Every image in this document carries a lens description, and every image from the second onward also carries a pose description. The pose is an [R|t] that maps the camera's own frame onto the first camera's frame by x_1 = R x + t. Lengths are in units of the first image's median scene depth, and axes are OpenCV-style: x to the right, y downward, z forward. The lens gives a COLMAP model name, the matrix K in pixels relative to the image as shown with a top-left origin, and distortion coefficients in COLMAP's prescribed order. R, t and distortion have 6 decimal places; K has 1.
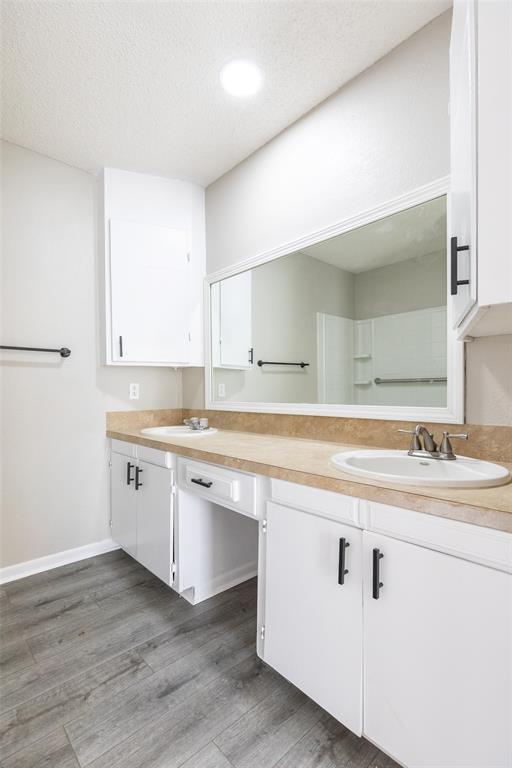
lens RADIAL K [[359.4, 0, 268.1], [0, 359.4, 392.8], [0, 0, 1]] dist [0.000385, -0.000678]
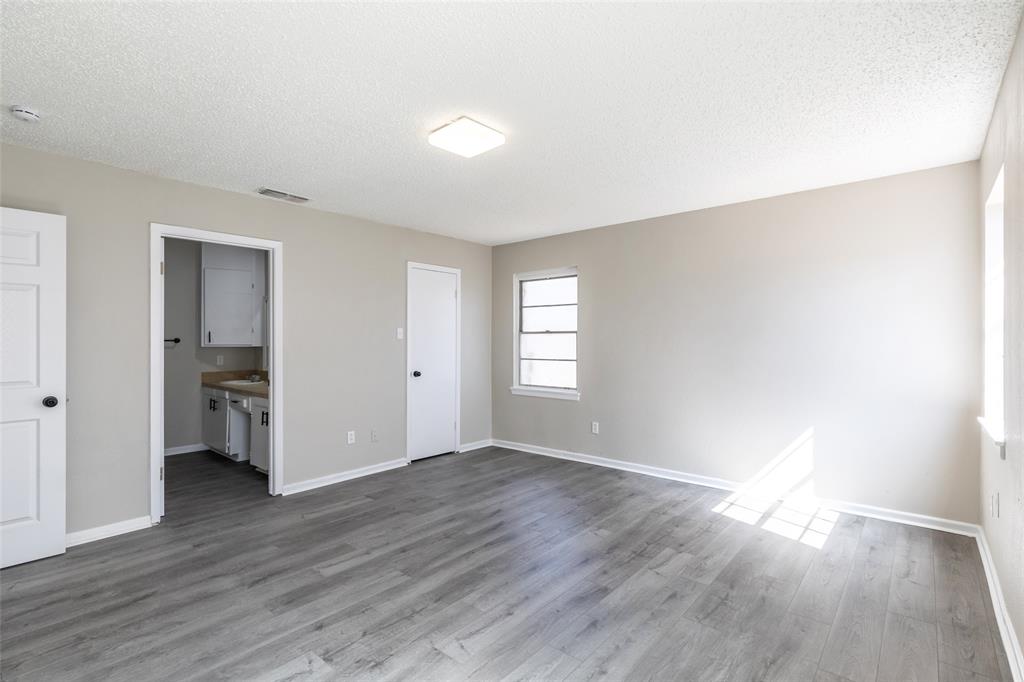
lens RADIAL K [[479.2, 0, 514.9], [0, 479.2, 336.7], [0, 0, 1]] dist [0.000385, -0.000678]
pose [[0.994765, 0.014293, 0.101183, 1.105540], [-0.012718, 0.999788, -0.016186, -0.134297], [-0.101393, 0.014815, 0.994736, -1.972157]]
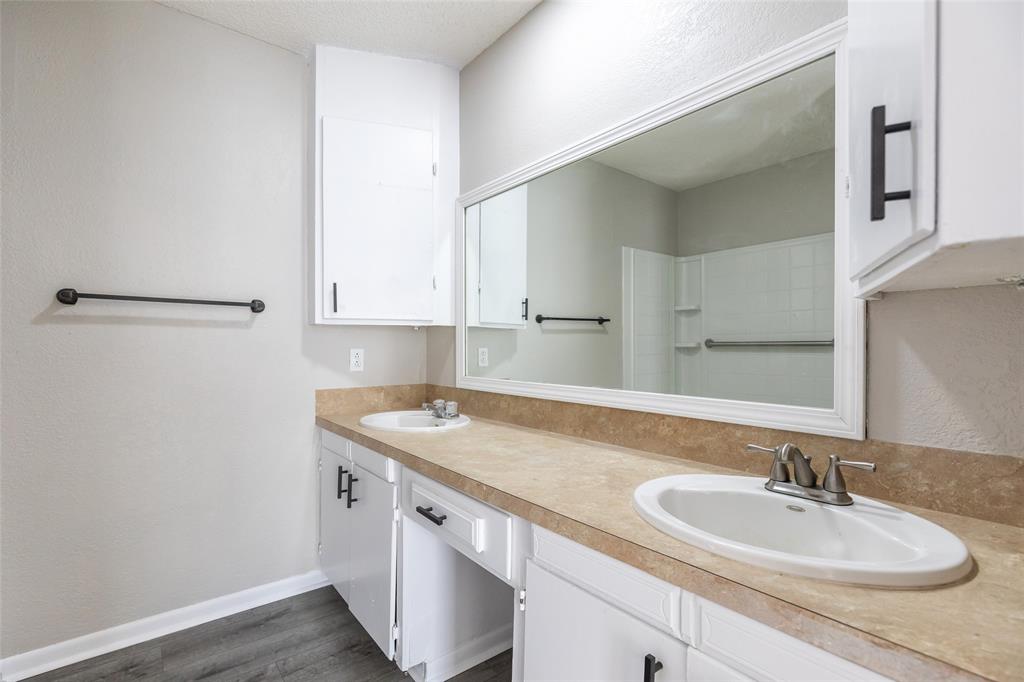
lens RADIAL K [[479.2, 0, 521.0], [0, 479.2, 346.5], [0, 0, 1]] dist [0.000385, -0.000678]
pose [[0.997004, 0.011329, -0.076519, 0.029664], [-0.012247, 0.999858, -0.011548, -0.033583], [0.076377, 0.012450, 0.997001, 0.119448]]
